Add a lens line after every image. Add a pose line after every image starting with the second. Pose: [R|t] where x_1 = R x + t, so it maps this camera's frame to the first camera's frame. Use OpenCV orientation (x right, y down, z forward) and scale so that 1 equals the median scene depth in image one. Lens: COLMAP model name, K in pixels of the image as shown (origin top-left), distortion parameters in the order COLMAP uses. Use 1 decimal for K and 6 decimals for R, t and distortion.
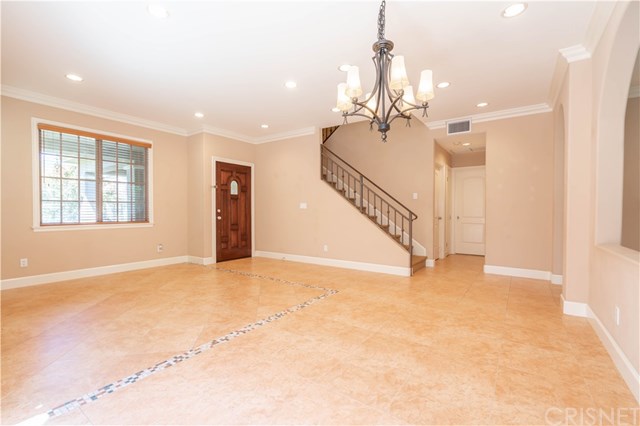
lens RADIAL K [[286.2, 0, 324.8], [0, 286.2, 214.5], [0, 0, 1]] dist [-0.006012, 0.001648]
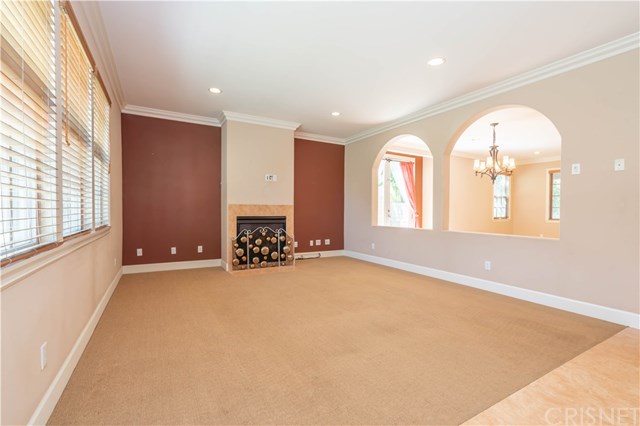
lens RADIAL K [[286.2, 0, 321.9], [0, 286.2, 212.9], [0, 0, 1]] dist [-0.006012, 0.001648]
pose [[-0.422630, 0.003768, -0.906294, 2.045377], [-0.024990, 0.999563, 0.015809, -0.003643], [0.905958, 0.029330, -0.422351, 0.466170]]
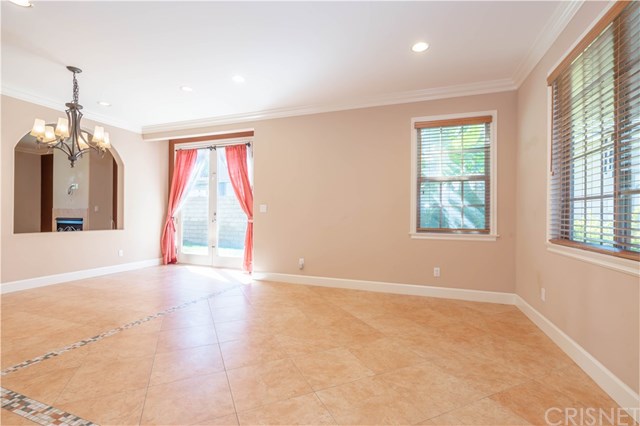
lens RADIAL K [[286.2, 0, 322.1], [0, 286.2, 215.5], [0, 0, 1]] dist [-0.006012, 0.001648]
pose [[-0.967144, -0.009218, -0.254061, -0.458134], [-0.014195, 0.999741, 0.017766, -0.027450], [0.253831, 0.020789, -0.967025, 1.845171]]
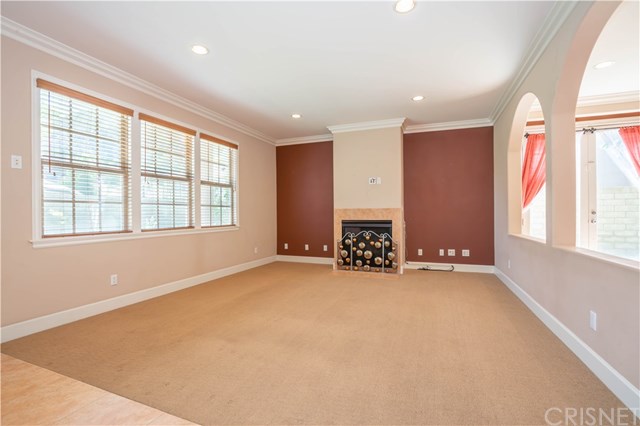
lens RADIAL K [[286.2, 0, 336.5], [0, 286.2, 213.8], [0, 0, 1]] dist [-0.006012, 0.001648]
pose [[-0.963057, 0.002134, -0.269288, 1.327874], [-0.001607, 0.999905, 0.013674, -0.008050], [0.269292, 0.013602, -0.962963, 0.993603]]
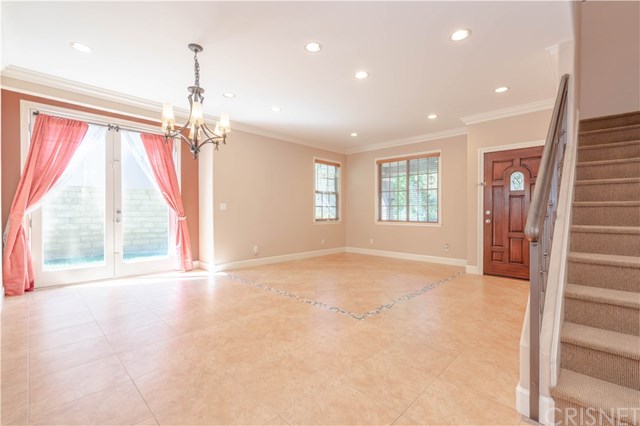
lens RADIAL K [[286.2, 0, 315.4], [0, 286.2, 215.3], [0, 0, 1]] dist [-0.006012, 0.001648]
pose [[-0.176323, 0.010818, -0.984273, 0.934227], [-0.016695, 0.999763, 0.013979, -0.015190], [0.984191, 0.018897, -0.176101, 1.174007]]
